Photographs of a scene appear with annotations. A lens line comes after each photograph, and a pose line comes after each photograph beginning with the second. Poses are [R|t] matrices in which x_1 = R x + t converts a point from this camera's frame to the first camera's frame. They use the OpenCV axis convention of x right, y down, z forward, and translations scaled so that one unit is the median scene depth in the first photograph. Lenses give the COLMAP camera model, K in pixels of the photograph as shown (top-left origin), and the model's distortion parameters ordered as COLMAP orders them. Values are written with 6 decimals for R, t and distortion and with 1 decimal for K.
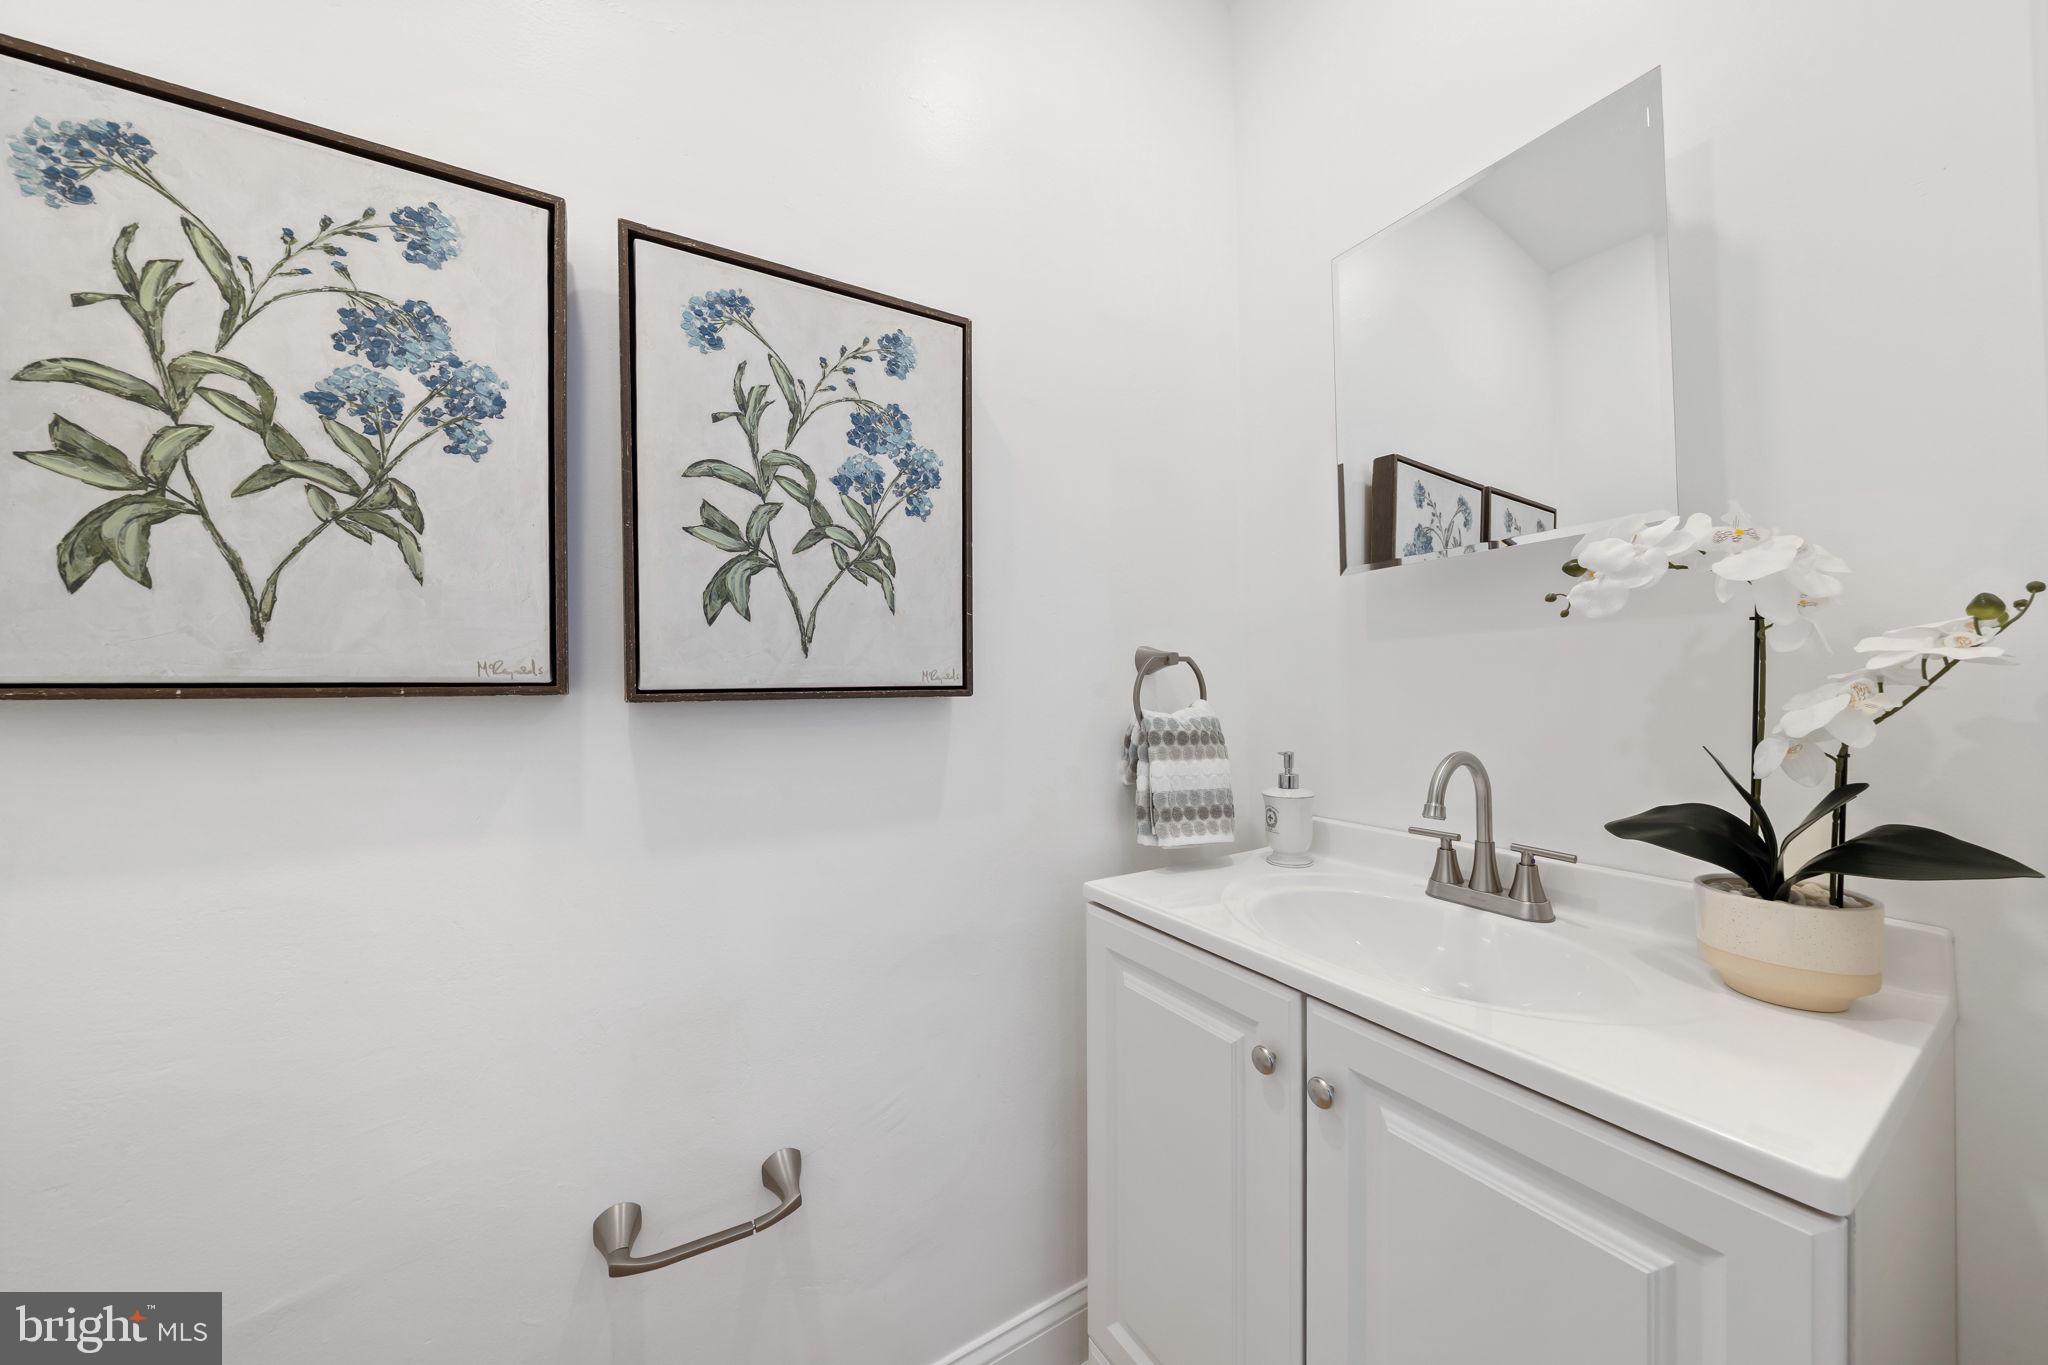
lens RADIAL K [[712.7, 0, 1023.1], [0, 712.7, 679.3], [0, 0, 1]] dist [-0.002483, -0.000546]
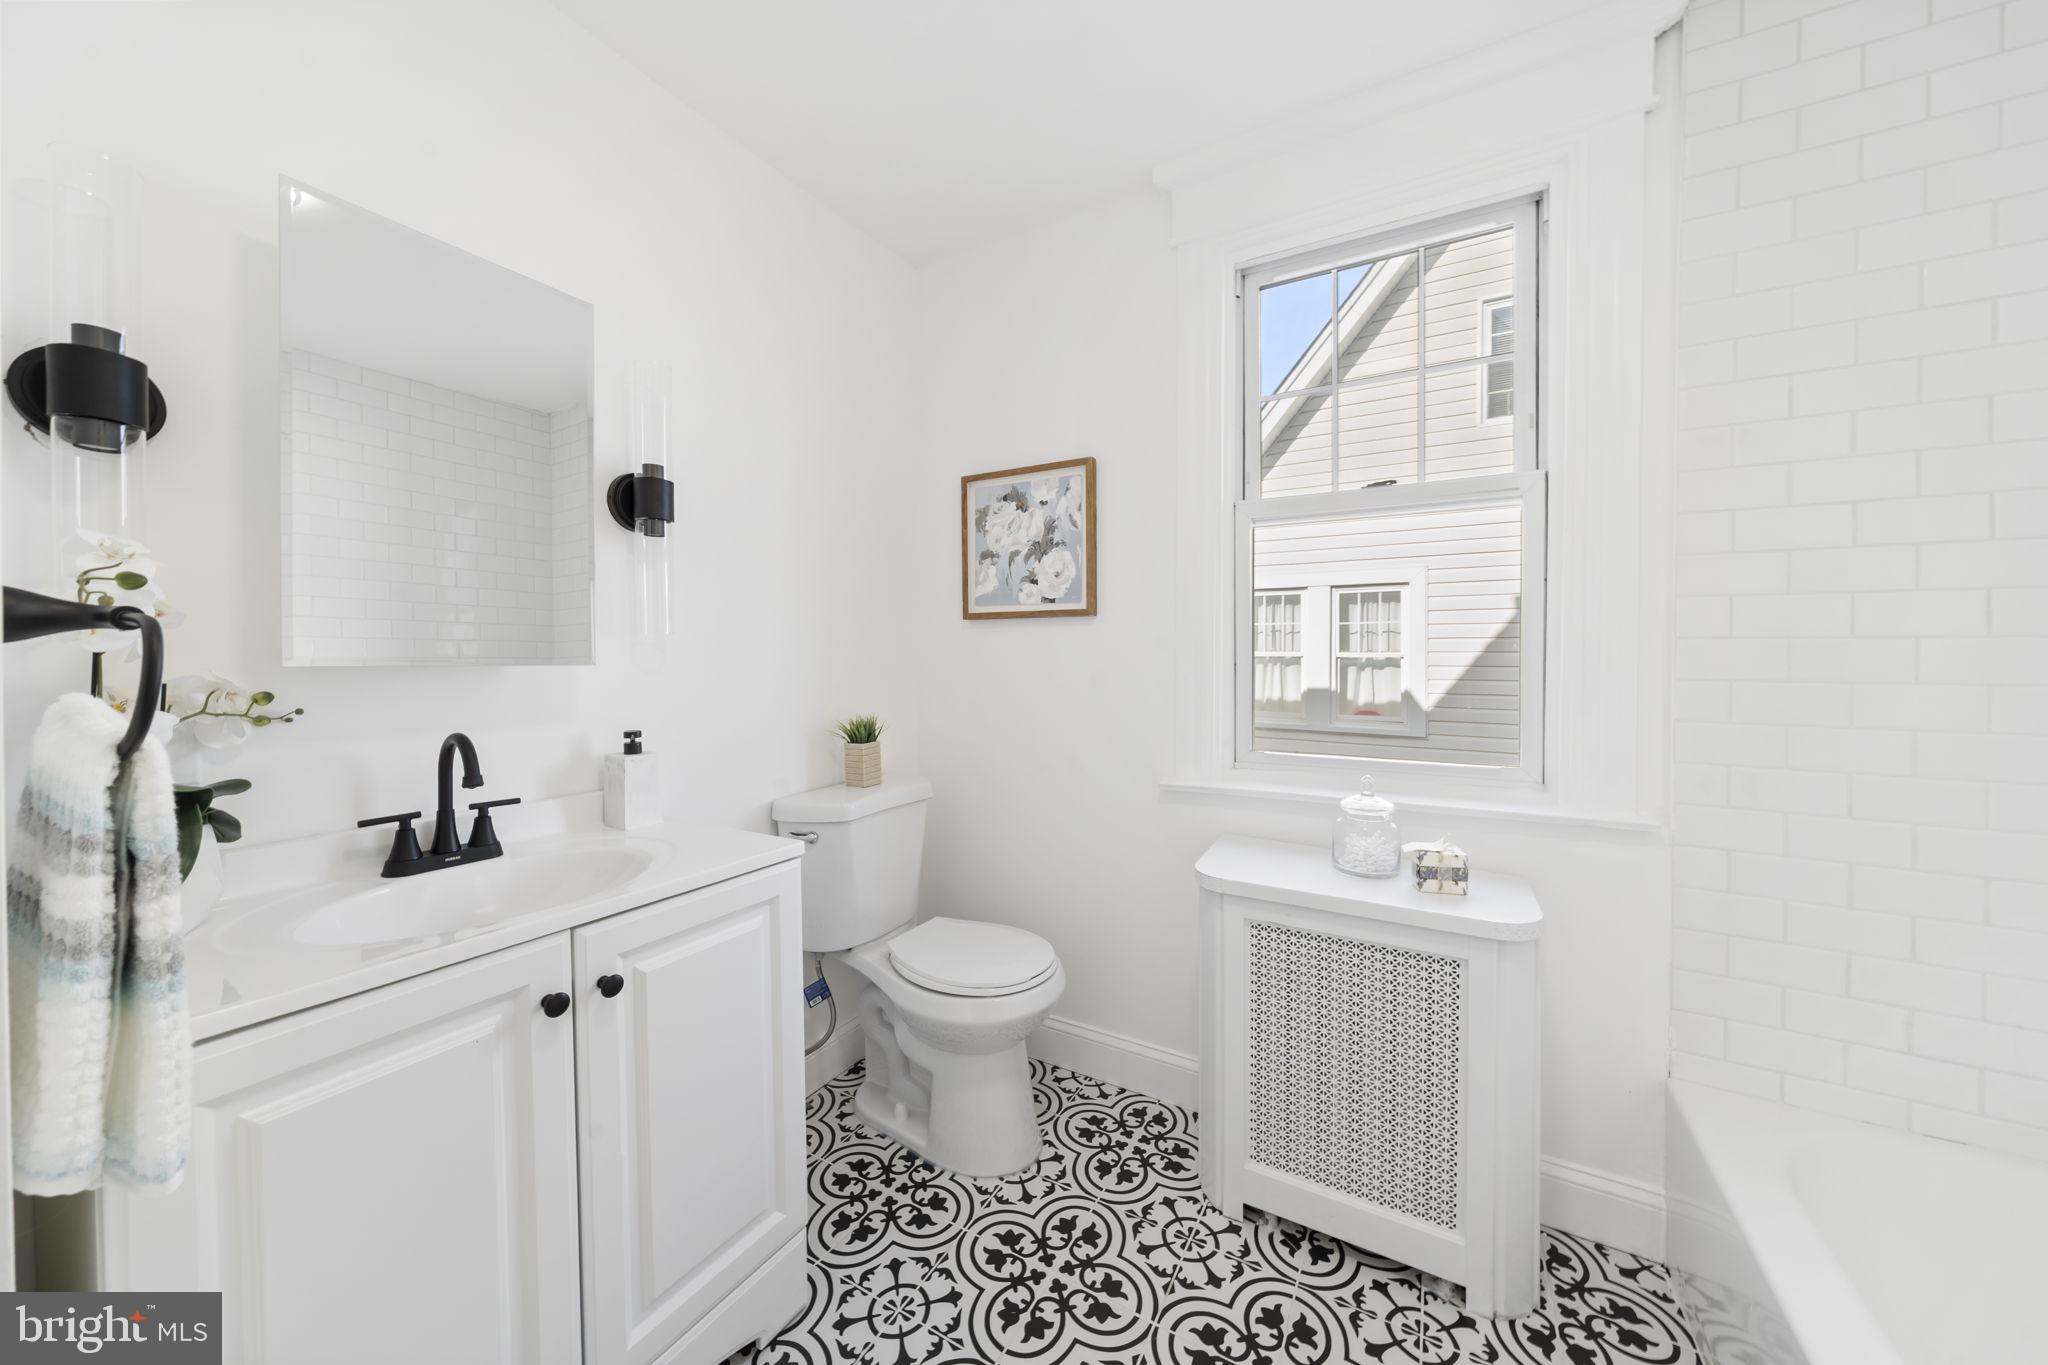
lens RADIAL K [[712.7, 0, 1032.6], [0, 712.7, 669.7], [0, 0, 1]] dist [-0.002483, -0.000546]
pose [[-0.467147, -0.014742, 0.884057, -0.884134], [0.000847, 0.999853, 0.017121, -0.027278], [-0.884179, 0.008747, -0.467066, 0.707503]]
